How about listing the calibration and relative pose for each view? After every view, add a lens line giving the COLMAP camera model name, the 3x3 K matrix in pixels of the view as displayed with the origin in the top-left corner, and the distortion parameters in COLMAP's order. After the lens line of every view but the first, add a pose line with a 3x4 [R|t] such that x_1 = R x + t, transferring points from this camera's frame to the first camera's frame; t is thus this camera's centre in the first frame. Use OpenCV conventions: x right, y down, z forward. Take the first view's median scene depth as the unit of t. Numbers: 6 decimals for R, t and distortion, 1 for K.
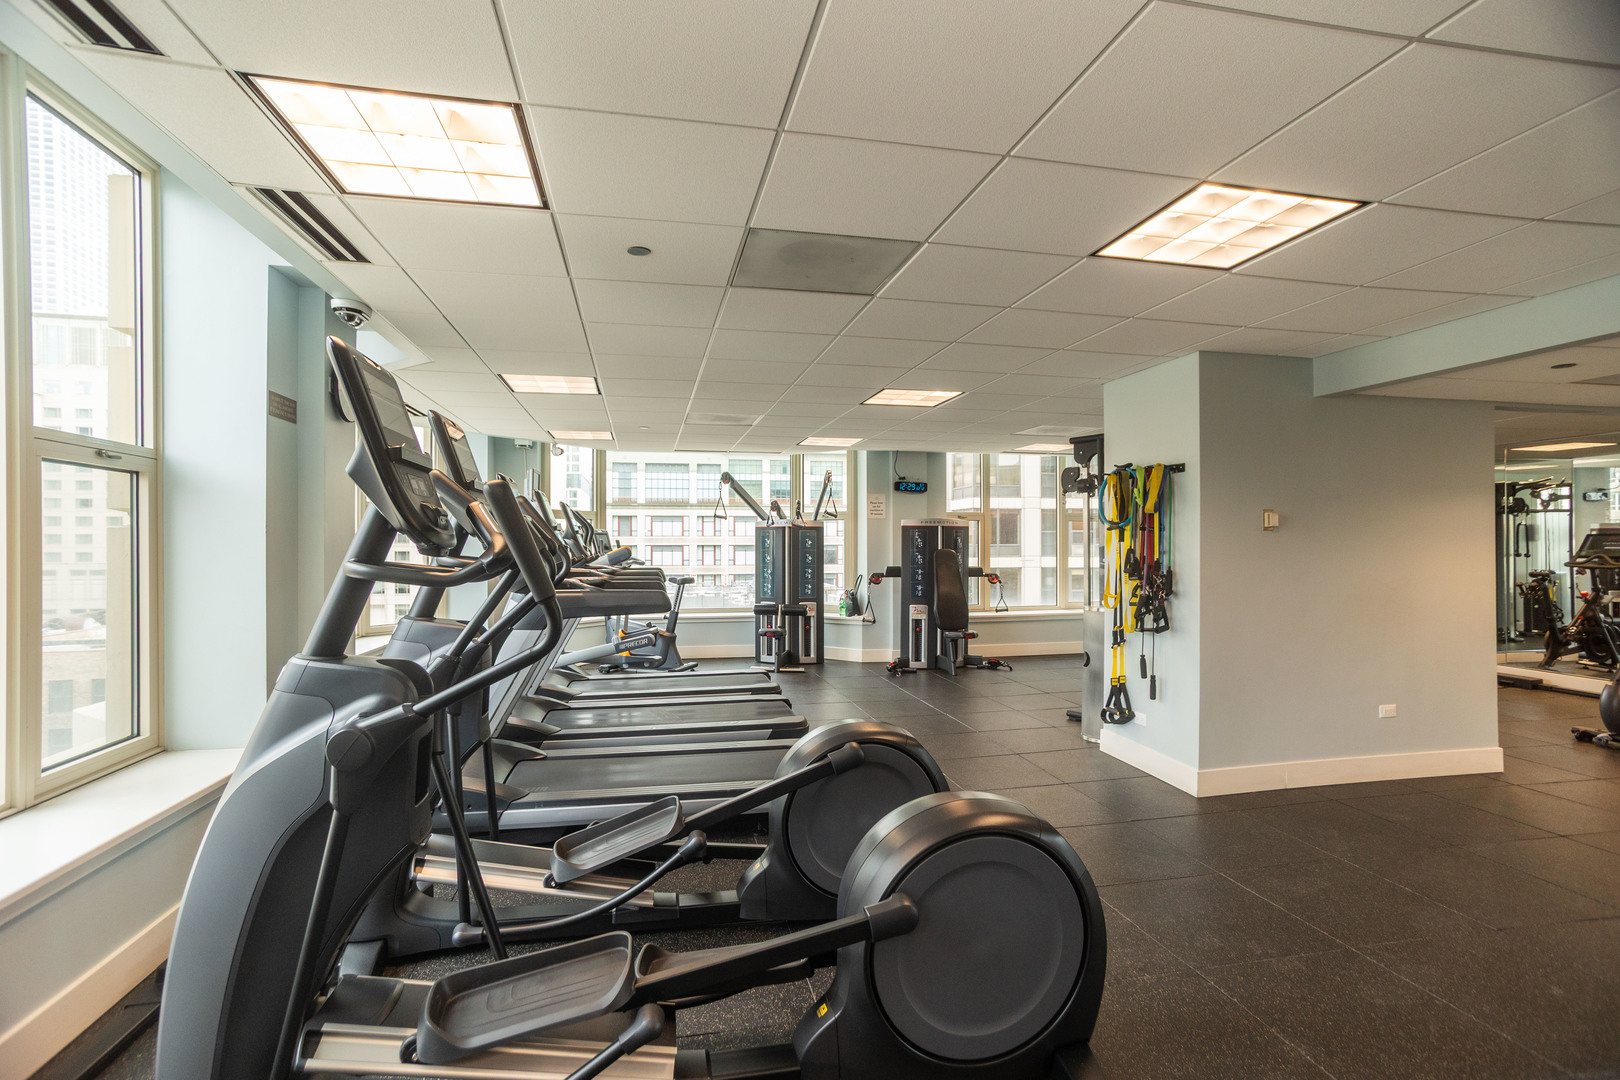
lens RADIAL K [[778.4, 0, 808.9], [0, 778.4, 545.0], [0, 0, 1]] dist [-0.006218, 0.003538]
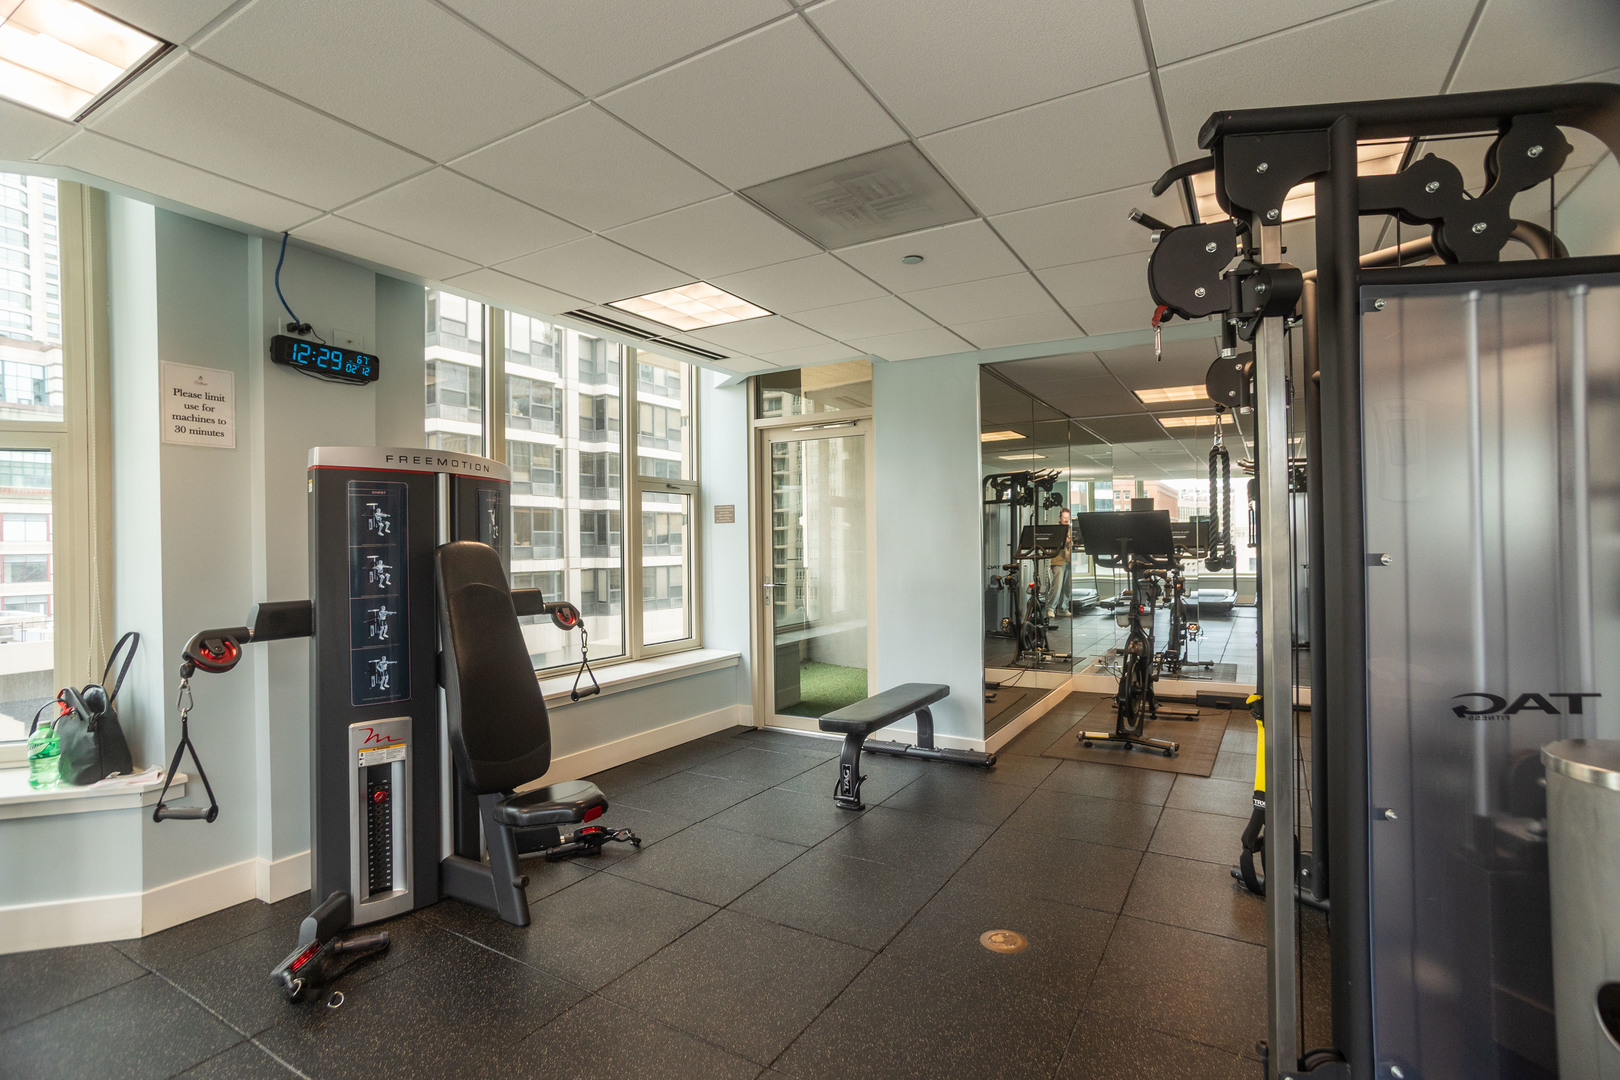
lens RADIAL K [[778.4, 0, 808.7], [0, 778.4, 547.5], [0, 0, 1]] dist [-0.006218, 0.003538]
pose [[0.689320, -0.009000, 0.724401, 0.031848], [0.008057, 0.999956, 0.004758, 0.006781], [-0.724412, 0.002557, 0.689363, 0.637859]]
